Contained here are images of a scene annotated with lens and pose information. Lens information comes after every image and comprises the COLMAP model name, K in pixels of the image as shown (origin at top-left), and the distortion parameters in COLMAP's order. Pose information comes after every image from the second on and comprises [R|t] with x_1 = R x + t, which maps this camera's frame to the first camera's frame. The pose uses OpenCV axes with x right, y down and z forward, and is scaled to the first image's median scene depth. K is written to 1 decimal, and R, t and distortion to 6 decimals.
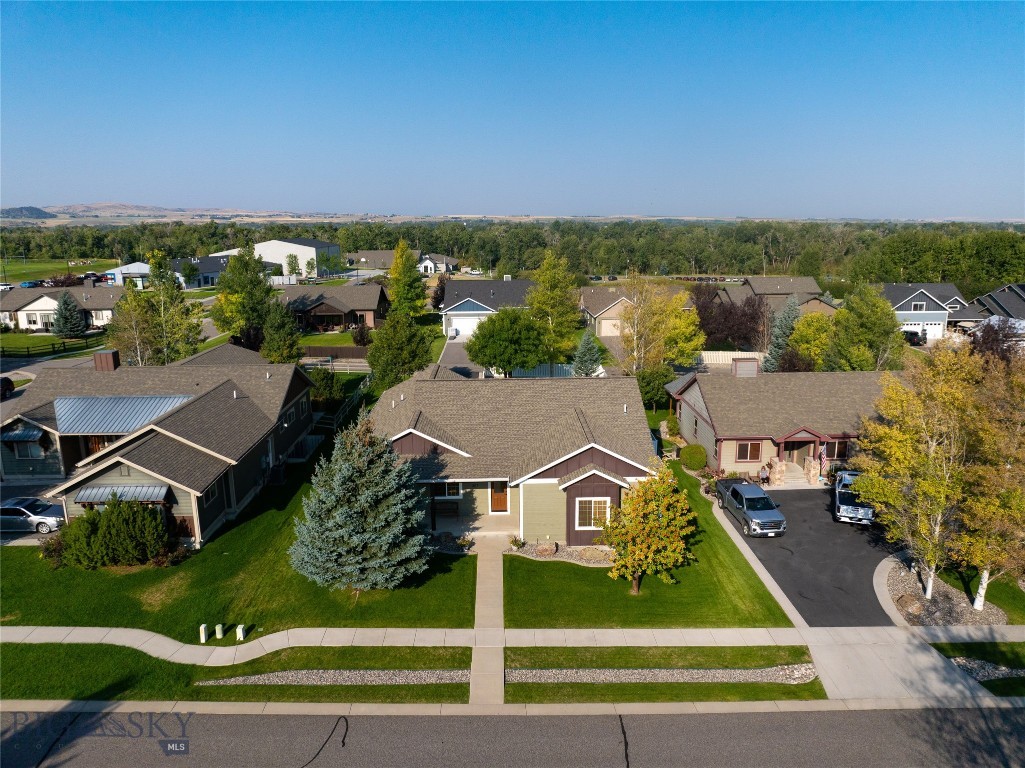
lens RADIAL K [[721.5, 0, 508.6], [0, 721.5, 380.9], [0, 0, 1]] dist [-0.035899, -0.001981]
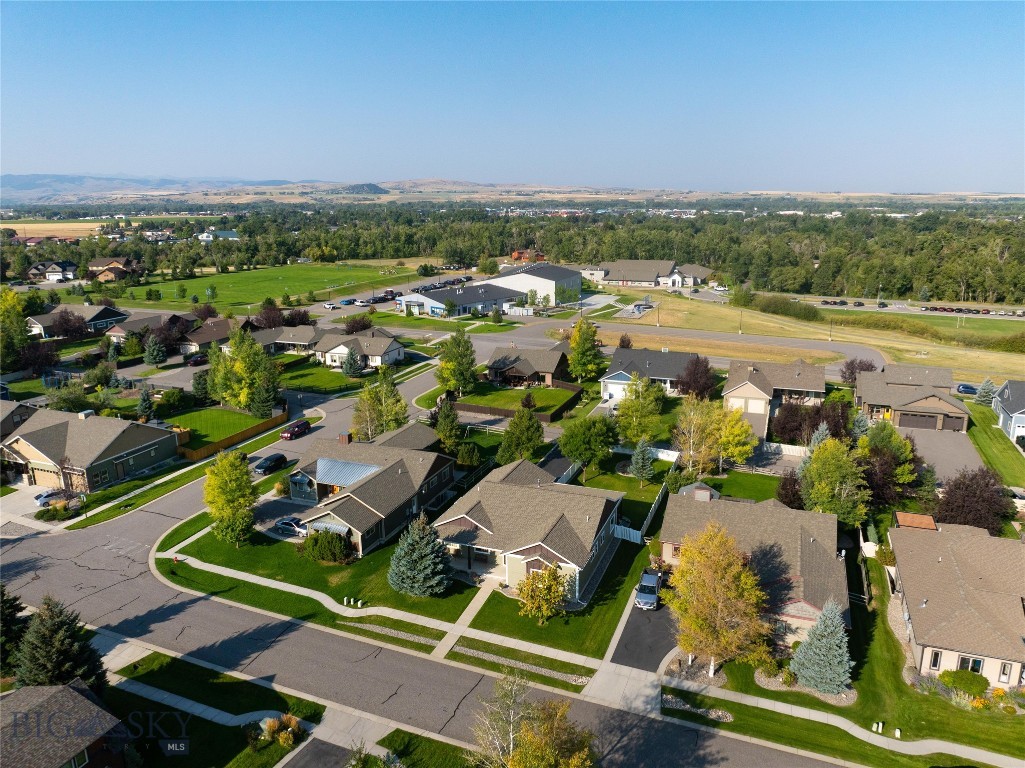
lens RADIAL K [[721.5, 0, 508.6], [0, 721.5, 380.9], [0, 0, 1]] dist [-0.035899, -0.001981]
pose [[0.921743, 0.094346, -0.376149, 0.690979], [-0.081236, 0.995409, 0.050604, -0.413059], [0.379197, -0.016087, 0.925176, -0.754936]]
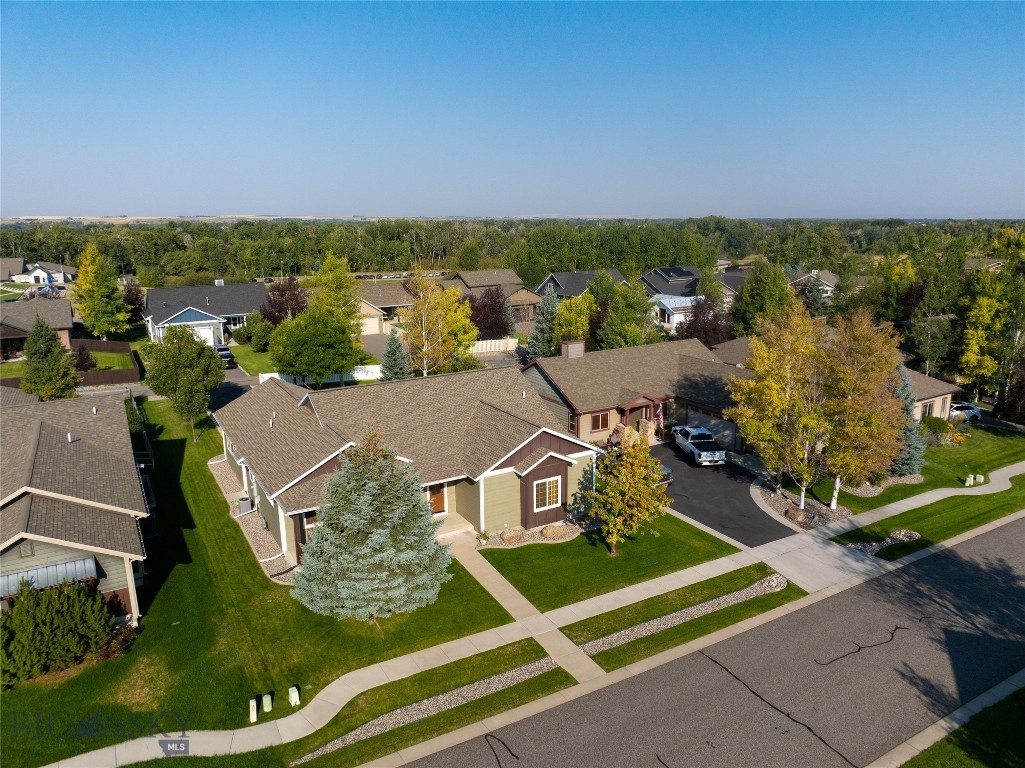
lens RADIAL K [[724.4, 0, 512.5], [0, 724.4, 384.0], [0, 0, 1]] dist [-0.036127, 0.001625]
pose [[0.870532, -0.110488, 0.479548, -0.410291], [0.108512, 0.993582, 0.031938, -0.015003], [-0.479999, 0.024233, 0.876934, 0.088375]]
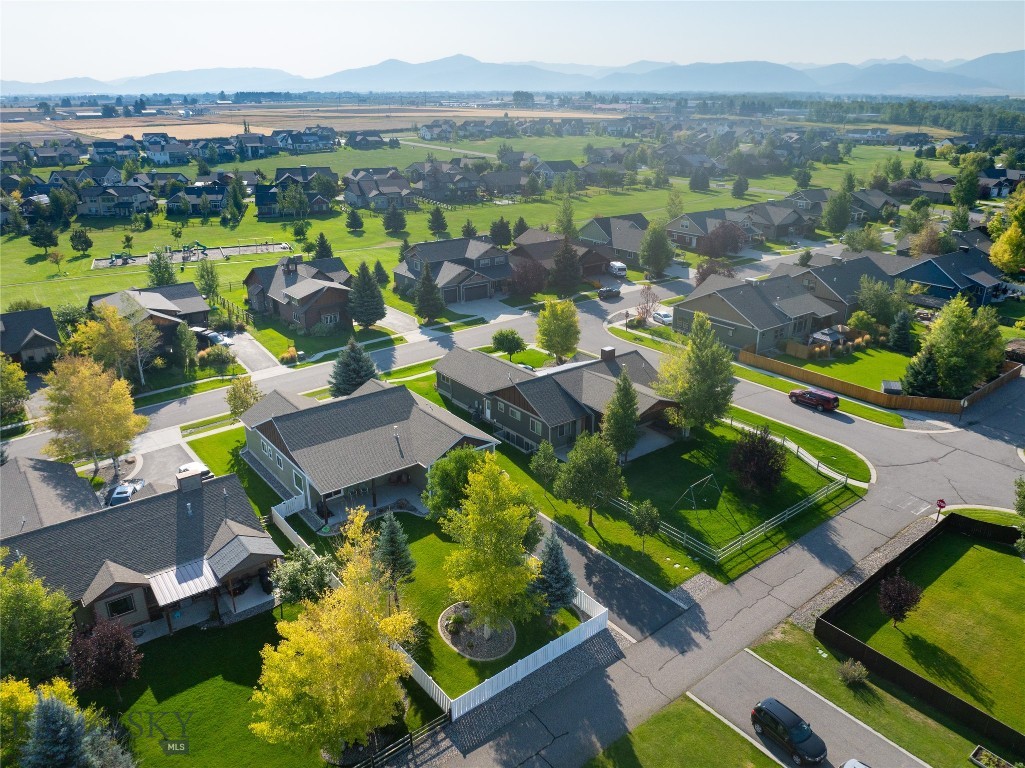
lens RADIAL K [[721.5, 0, 508.6], [0, 721.5, 380.9], [0, 0, 1]] dist [-0.035899, -0.001981]
pose [[-0.789021, 0.221028, -0.573230, 0.746228], [-0.138347, 0.845156, 0.516306, -1.052393], [0.598587, 0.486680, -0.636267, 2.601880]]
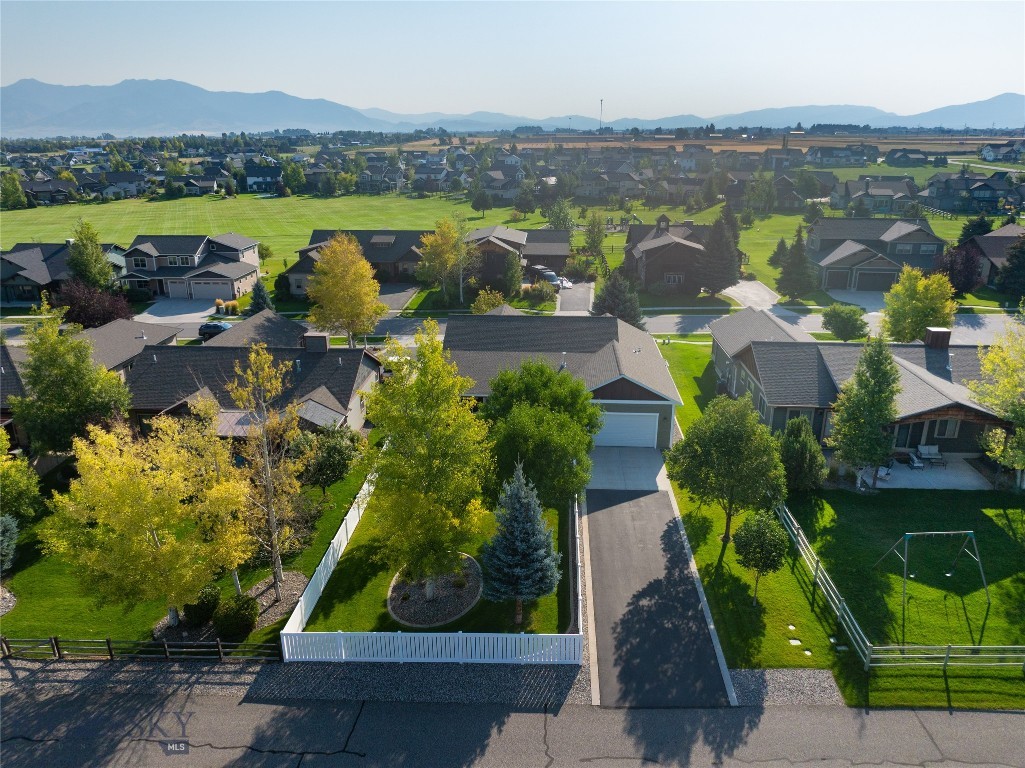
lens RADIAL K [[714.6, 0, 534.1], [0, 714.6, 382.6], [0, 0, 1]] dist [-0.040215, 0.007646]
pose [[-0.998985, -0.010020, 0.043917, -0.039262], [0.014576, 0.850586, 0.525633, -0.696987], [-0.042622, 0.525740, -0.849577, 2.602753]]
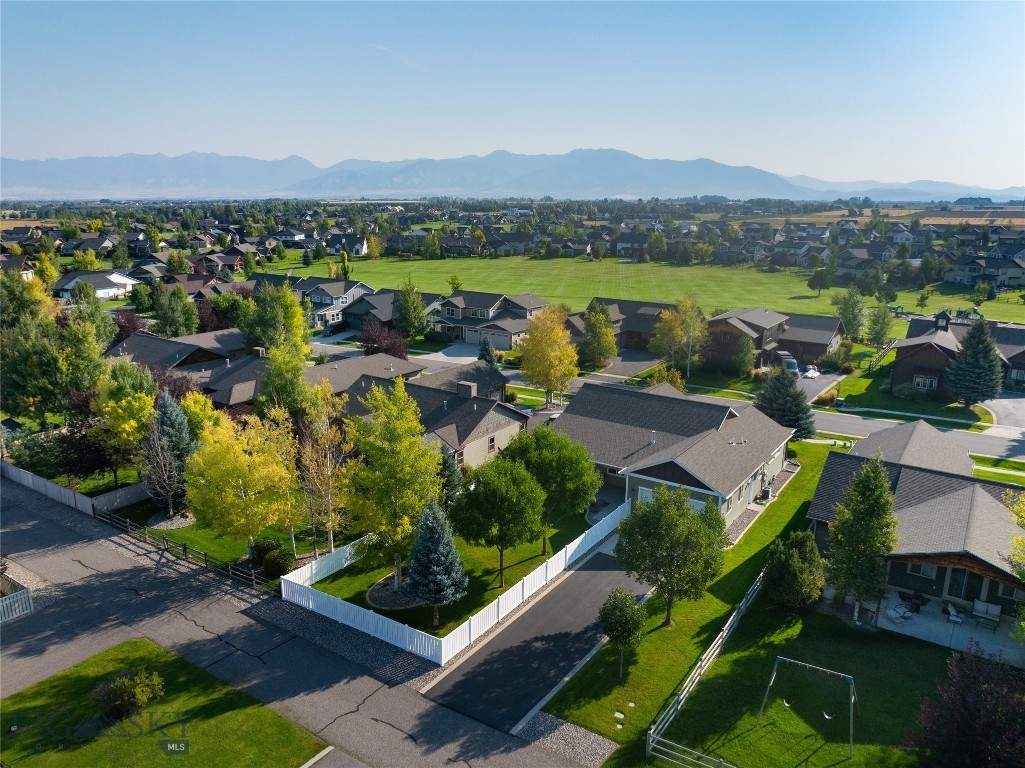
lens RADIAL K [[742.5, 0, 540.8], [0, 742.5, 381.7], [0, 0, 1]] dist [-0.037194, -0.005097]
pose [[-0.835011, -0.134907, 0.533439, -0.668896], [0.113620, 0.906307, 0.407060, -0.761068], [-0.538375, 0.400509, -0.741448, 2.613262]]
